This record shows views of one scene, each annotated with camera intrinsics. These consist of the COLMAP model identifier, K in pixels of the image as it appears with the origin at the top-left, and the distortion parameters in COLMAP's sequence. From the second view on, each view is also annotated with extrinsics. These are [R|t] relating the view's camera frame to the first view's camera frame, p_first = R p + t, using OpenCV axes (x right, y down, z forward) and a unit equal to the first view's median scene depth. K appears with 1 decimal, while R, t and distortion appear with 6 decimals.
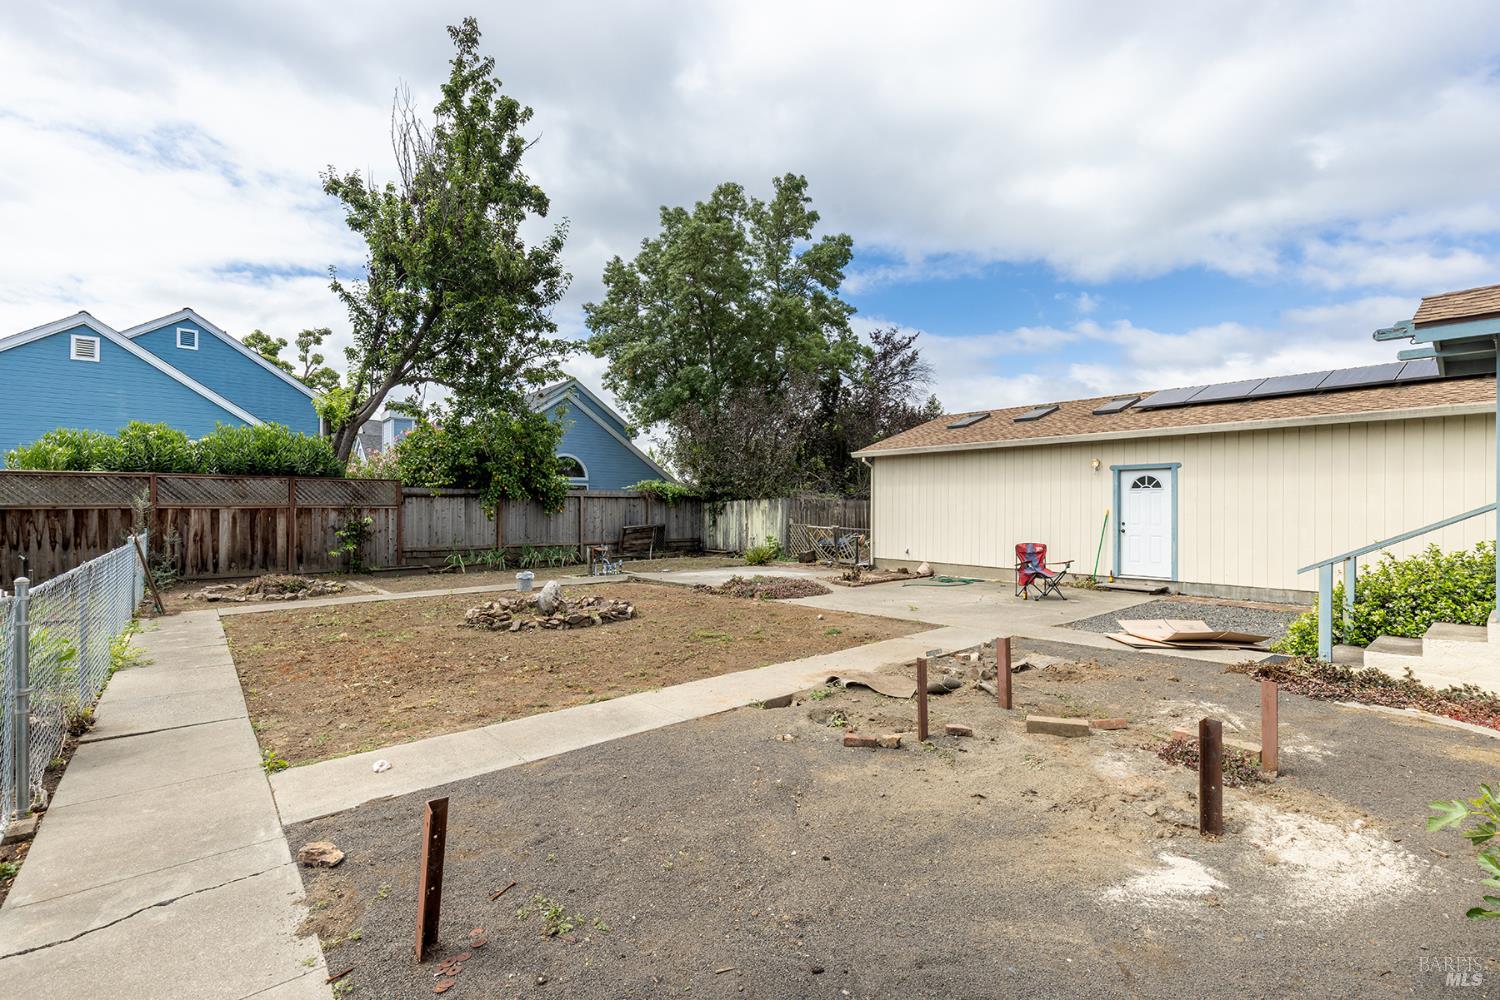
lens RADIAL K [[679.9, 0, 751.3], [0, 679.9, 500.0], [0, 0, 1]] dist [0.014249, 0.000695]
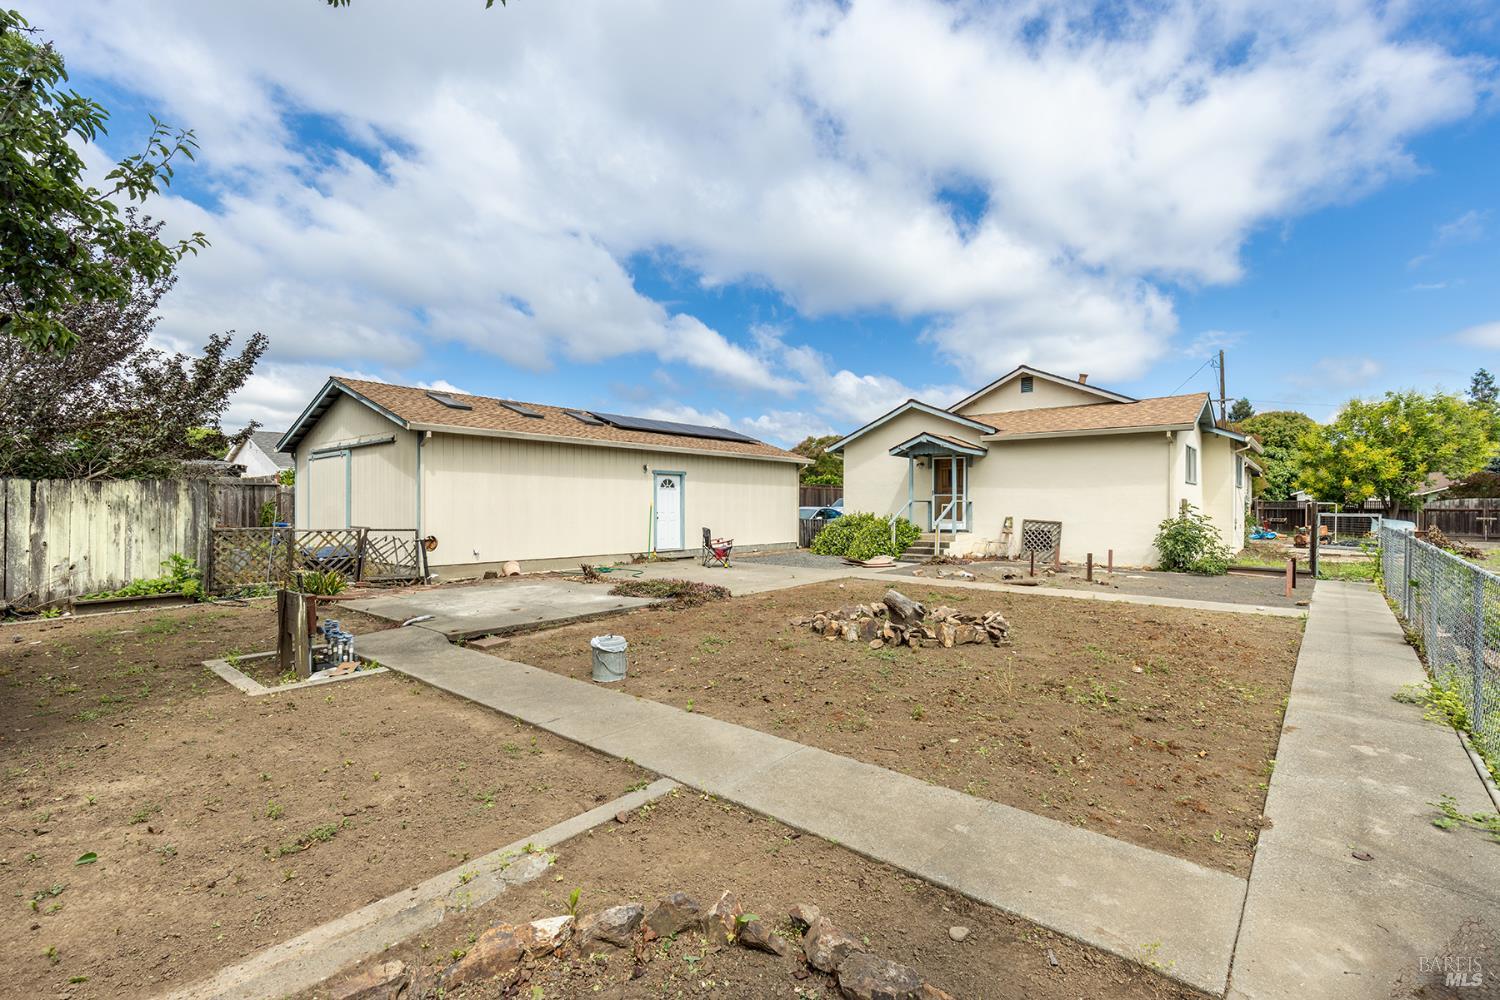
lens RADIAL K [[679.9, 0, 763.8], [0, 679.9, 492.7], [0, 0, 1]] dist [0.014249, 0.000695]
pose [[-0.147567, 0.012082, 0.988978, -0.852735], [-0.018693, 0.999713, -0.015003, 0.010649], [-0.988875, -0.020701, -0.147299, 1.007191]]
